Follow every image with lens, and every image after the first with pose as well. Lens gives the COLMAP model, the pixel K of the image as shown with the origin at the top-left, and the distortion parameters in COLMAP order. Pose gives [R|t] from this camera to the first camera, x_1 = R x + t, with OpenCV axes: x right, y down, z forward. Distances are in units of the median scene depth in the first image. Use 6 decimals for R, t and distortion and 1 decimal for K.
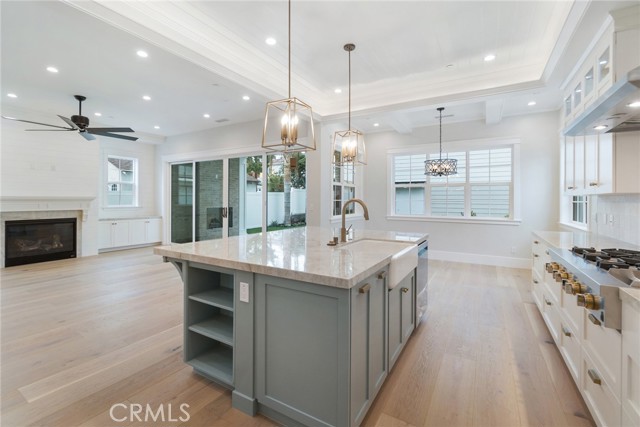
lens RADIAL K [[279.0, 0, 314.9], [0, 279.0, 199.9], [0, 0, 1]] dist [-0.009278, 0.000890]
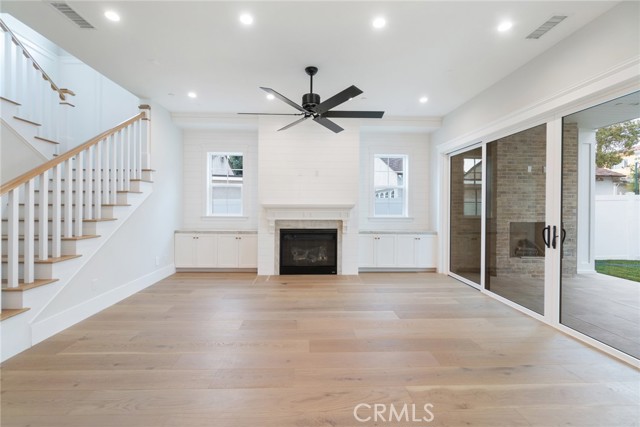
lens RADIAL K [[279.0, 0, 314.3], [0, 279.0, 206.5], [0, 0, 1]] dist [-0.009278, 0.000890]
pose [[0.544474, -0.001616, -0.838776, -0.167922], [-0.003813, 0.999983, -0.004402, -0.001130], [0.838769, 0.005595, 0.544459, 0.463980]]
